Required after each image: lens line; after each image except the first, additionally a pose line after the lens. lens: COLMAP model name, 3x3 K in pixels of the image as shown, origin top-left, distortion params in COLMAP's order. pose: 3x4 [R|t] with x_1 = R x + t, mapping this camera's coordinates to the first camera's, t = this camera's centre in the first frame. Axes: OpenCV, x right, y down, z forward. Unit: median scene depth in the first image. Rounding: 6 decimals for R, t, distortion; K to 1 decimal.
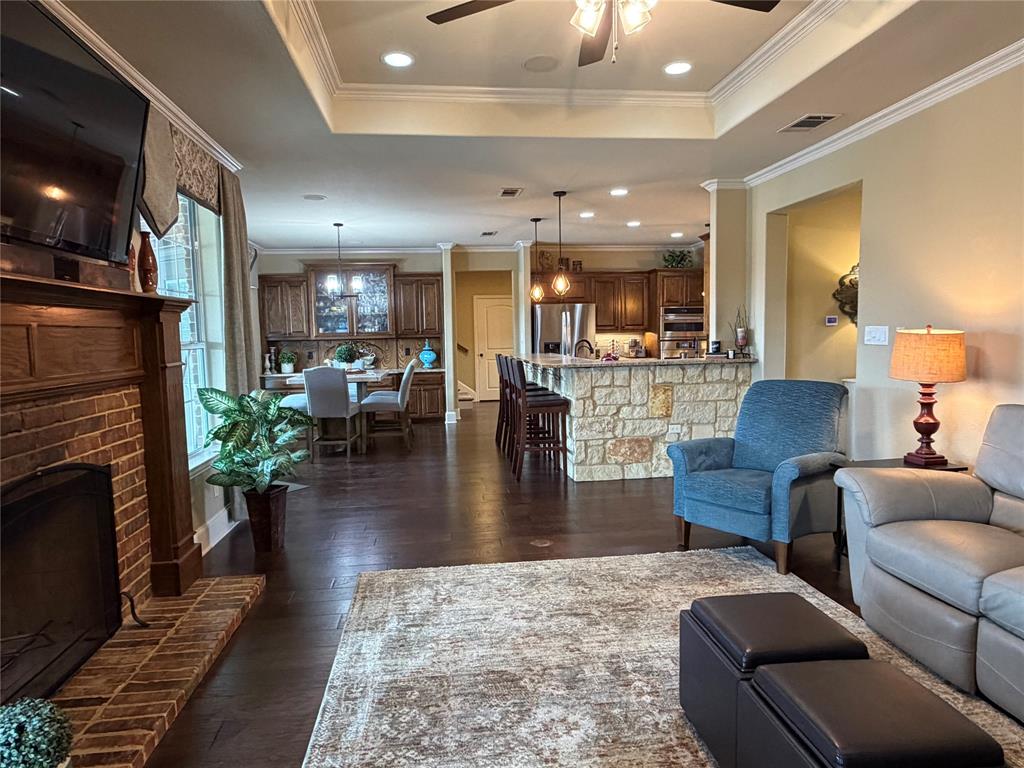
lens RADIAL K [[633.9, 0, 507.7], [0, 633.9, 387.5], [0, 0, 1]] dist [0.002207, -0.000200]
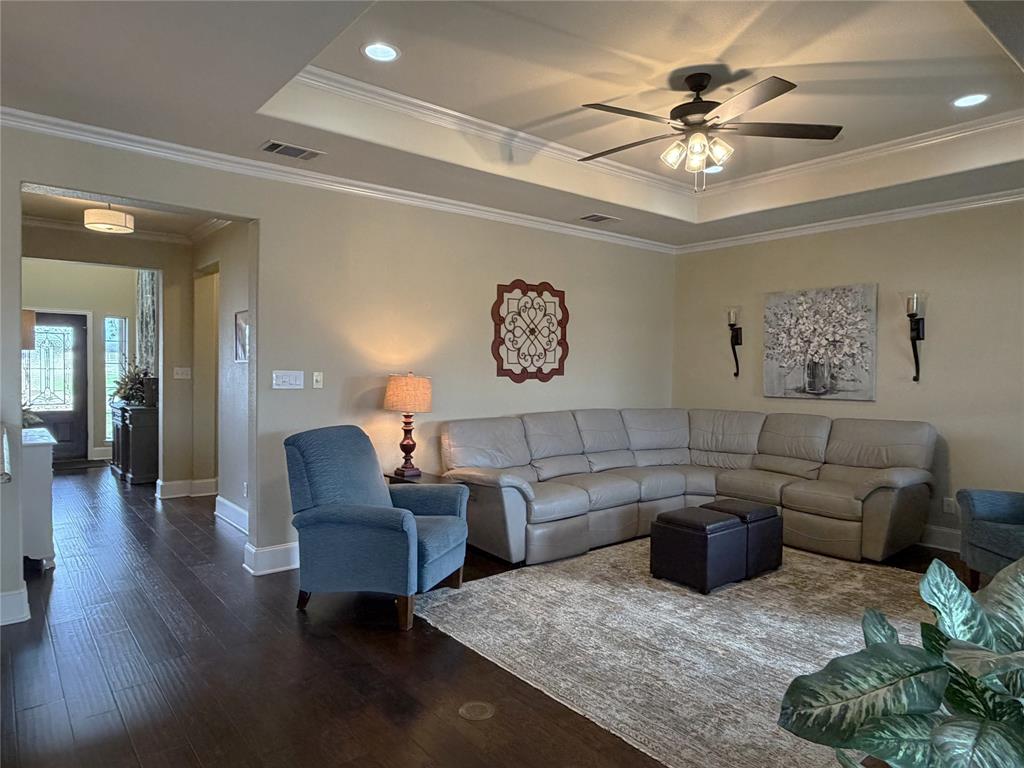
lens RADIAL K [[633.9, 0, 507.7], [0, 633.9, 387.5], [0, 0, 1]] dist [0.002207, -0.000200]
pose [[-0.530298, -0.013394, 0.847706, -0.590062], [0.071639, 0.995591, 0.060545, -0.130494], [-0.844779, 0.092836, -0.527000, 1.524698]]
